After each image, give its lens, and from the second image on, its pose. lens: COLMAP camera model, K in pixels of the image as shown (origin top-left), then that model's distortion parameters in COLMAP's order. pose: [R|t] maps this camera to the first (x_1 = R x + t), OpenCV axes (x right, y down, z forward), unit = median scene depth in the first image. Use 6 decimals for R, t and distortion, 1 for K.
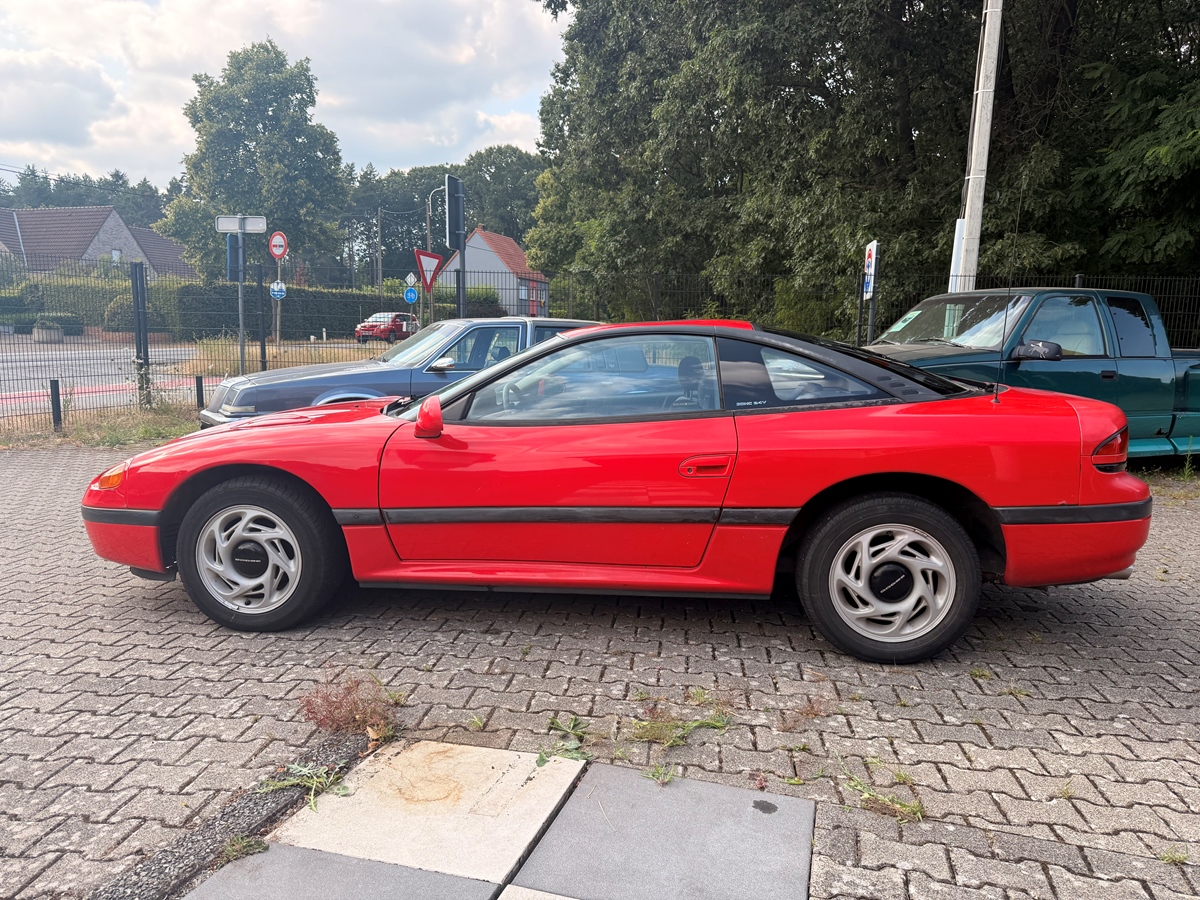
lens RADIAL K [[861.7, 0, 601.9], [0, 861.7, 442.9], [0, 0, 1]] dist [0.010611, -0.021947]
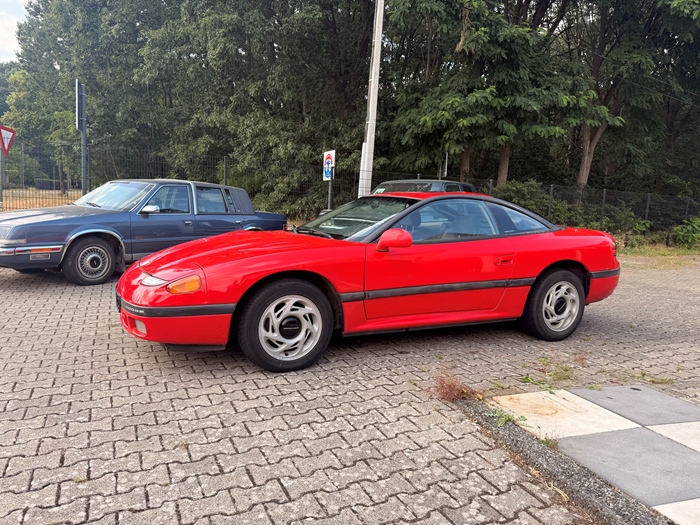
lens RADIAL K [[490.4, 0, 345.9], [0, 490.4, 262.2], [0, 0, 1]] dist [0.082786, -0.124635]
pose [[0.840569, -0.037921, 0.540375, -0.137196], [0.031176, 0.999280, 0.021630, -0.001485], [-0.540806, -0.001334, 0.841146, 0.023795]]
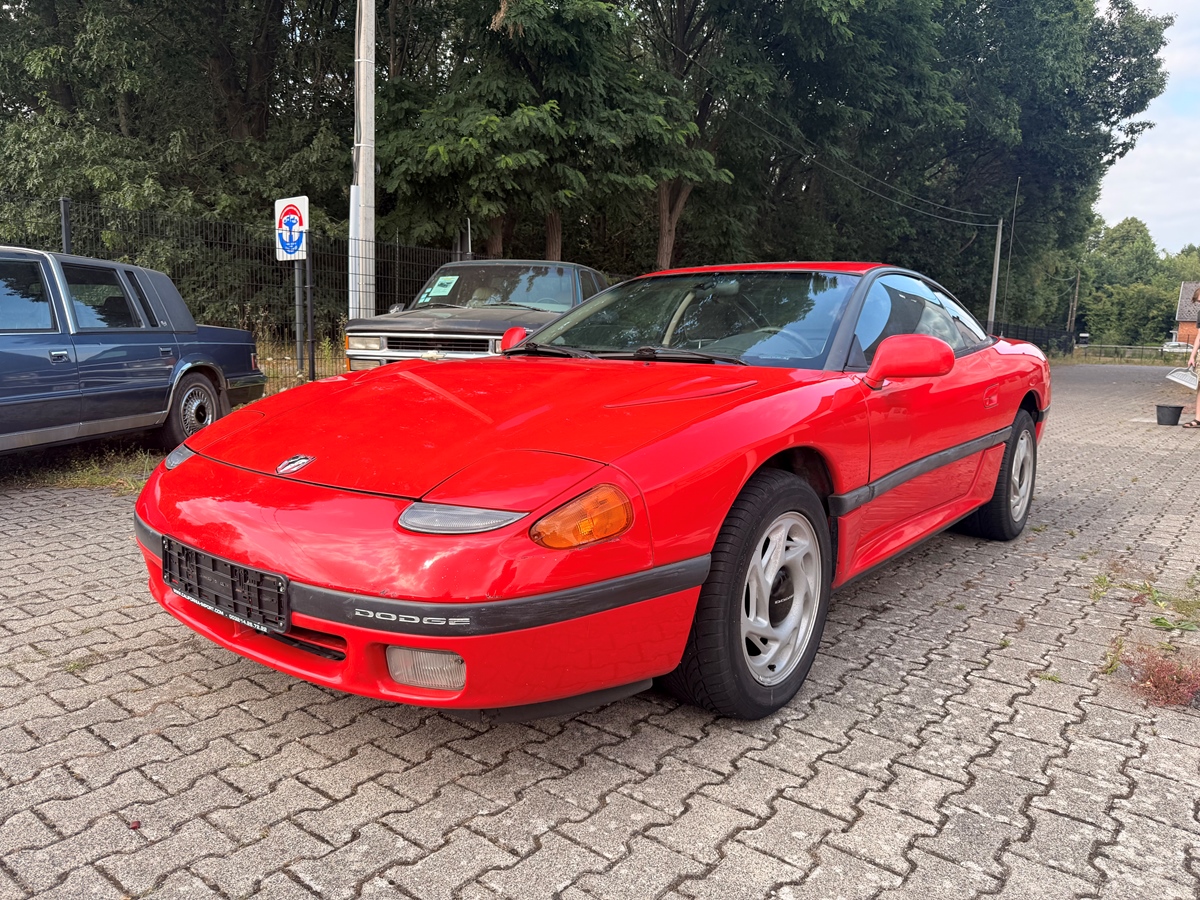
lens RADIAL K [[861.7, 0, 601.9], [0, 861.7, 442.9], [0, 0, 1]] dist [0.010611, -0.021947]
pose [[0.520975, -0.108795, 0.846610, -0.165989], [0.086449, 0.993469, 0.074470, -0.006044], [-0.849183, 0.034391, 0.526977, 0.127234]]
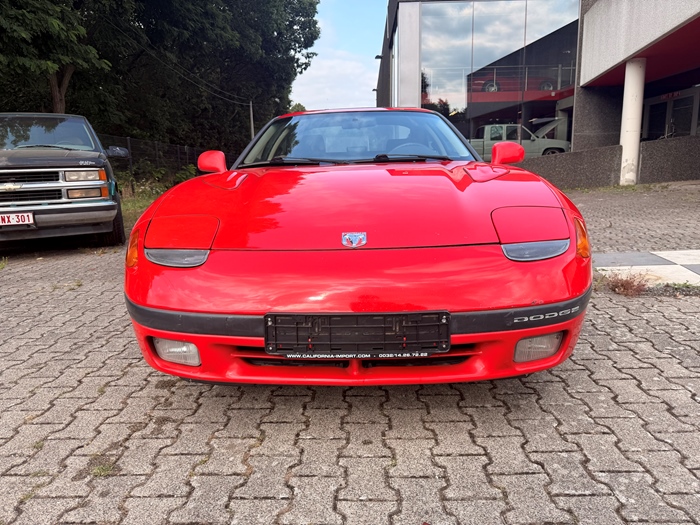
lens RADIAL K [[502.7, 0, 351.1], [0, 502.7, 258.3], [0, 0, 1]] dist [0.010611, -0.021947]
pose [[-0.096763, -0.187236, 0.977538, -0.175071], [0.147299, 0.968637, 0.200111, -0.011593], [-0.984348, 0.163353, -0.066149, 0.214004]]
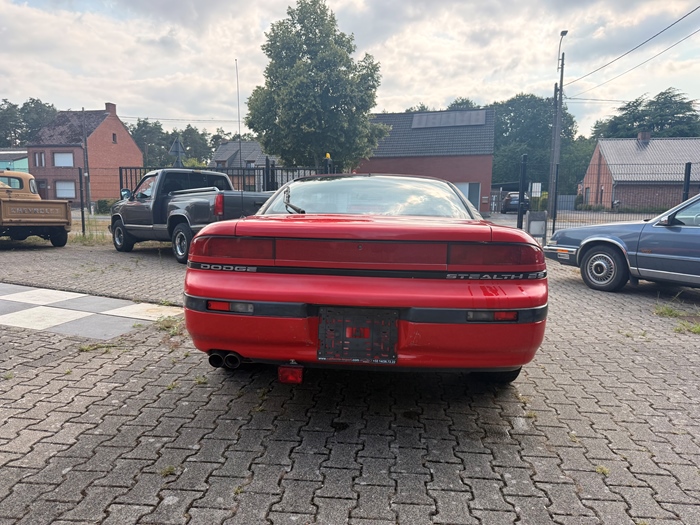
lens RADIAL K [[502.7, 0, 351.1], [0, 502.7, 258.3], [0, 0, 1]] dist [0.010611, -0.021947]
pose [[0.040718, 0.088930, -0.995205, 0.199821], [-0.138736, 0.986886, 0.082510, -0.010505], [0.989492, 0.134711, 0.052522, 0.175802]]
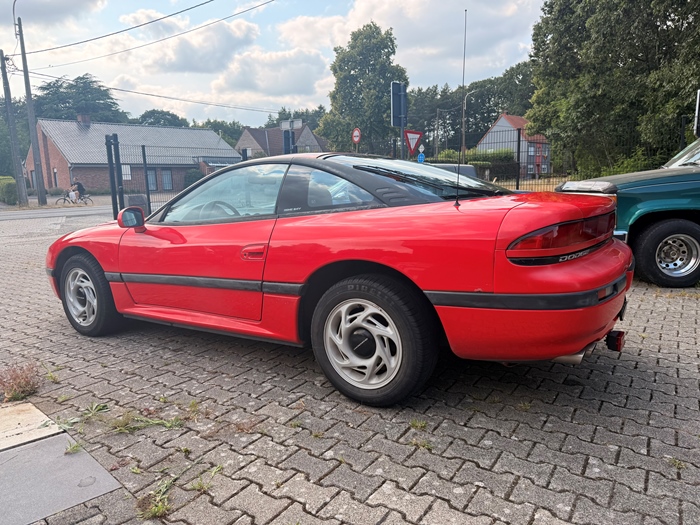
lens RADIAL K [[490.4, 0, 345.9], [0, 490.4, 262.2], [0, 0, 1]] dist [0.082786, -0.124635]
pose [[0.888965, 0.029185, -0.457045, 0.098007], [-0.012978, 0.999172, 0.038560, 0.001359], [0.457792, -0.028347, 0.888607, 0.048812]]
